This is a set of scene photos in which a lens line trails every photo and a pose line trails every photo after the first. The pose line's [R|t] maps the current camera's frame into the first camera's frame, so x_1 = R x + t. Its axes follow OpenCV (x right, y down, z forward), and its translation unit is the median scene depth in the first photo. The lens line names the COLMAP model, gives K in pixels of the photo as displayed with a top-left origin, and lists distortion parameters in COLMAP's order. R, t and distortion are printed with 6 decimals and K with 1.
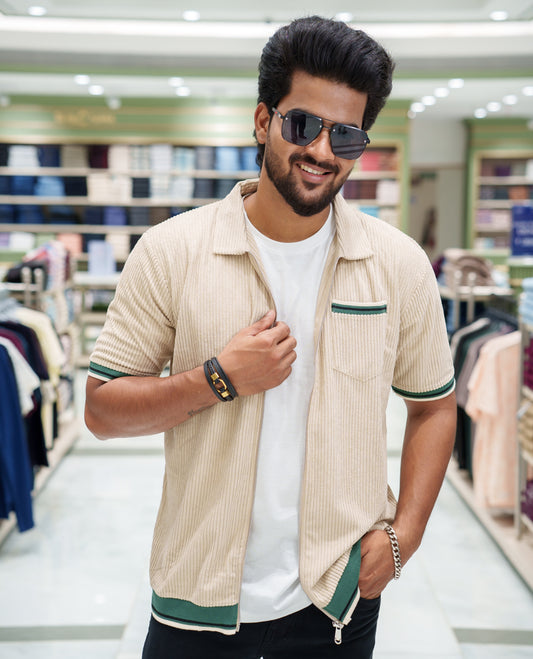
lens RADIAL K [[1142.3, 0, 263.4], [0, 1142.3, 316.2], [0, 0, 1]] dist [0.235179, 0.090635]
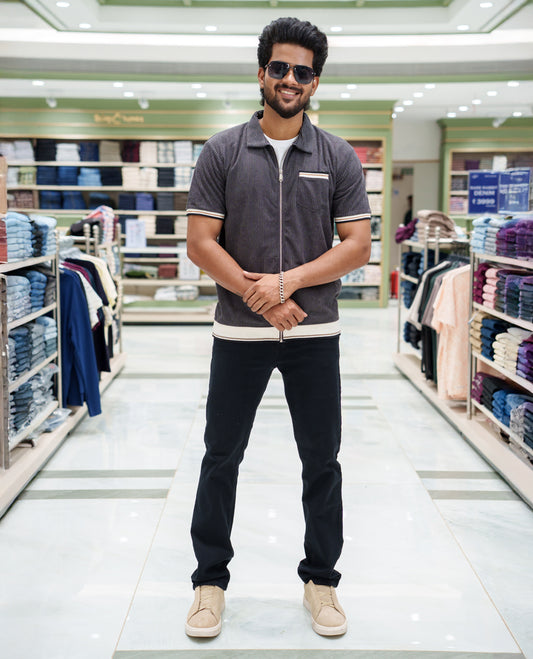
lens RADIAL K [[1117.2, 0, 266.5], [0, 1117.2, 329.5], [0, 0, 1]] dist [0.246390, 0.096727]
pose [[0.999971, -0.005965, 0.004707, -0.010007], [0.006032, 0.999881, -0.014191, 0.067216], [-0.004622, 0.014219, 0.999888, -0.171749]]
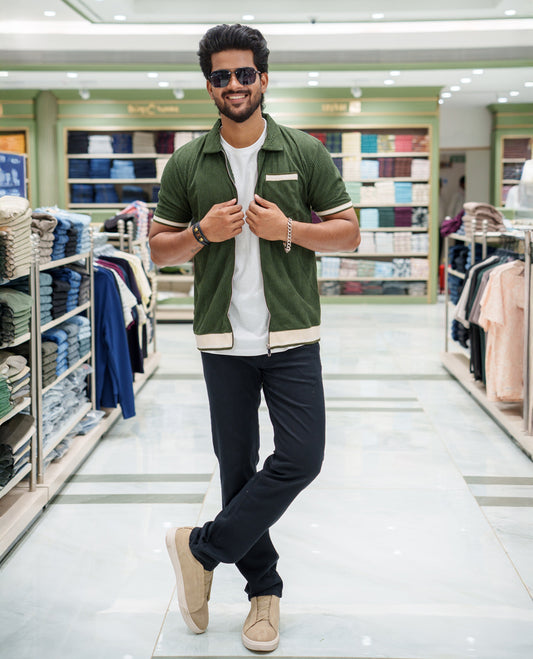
lens RADIAL K [[1221.2, 0, 262.8], [0, 1221.2, 275.2], [0, 0, 1]] dist [0.246286, -0.025931]
pose [[0.999373, -0.011029, -0.033635, -0.006958], [0.009145, 0.998409, -0.055643, 0.066243], [0.034196, 0.055301, 0.997884, -0.216453]]
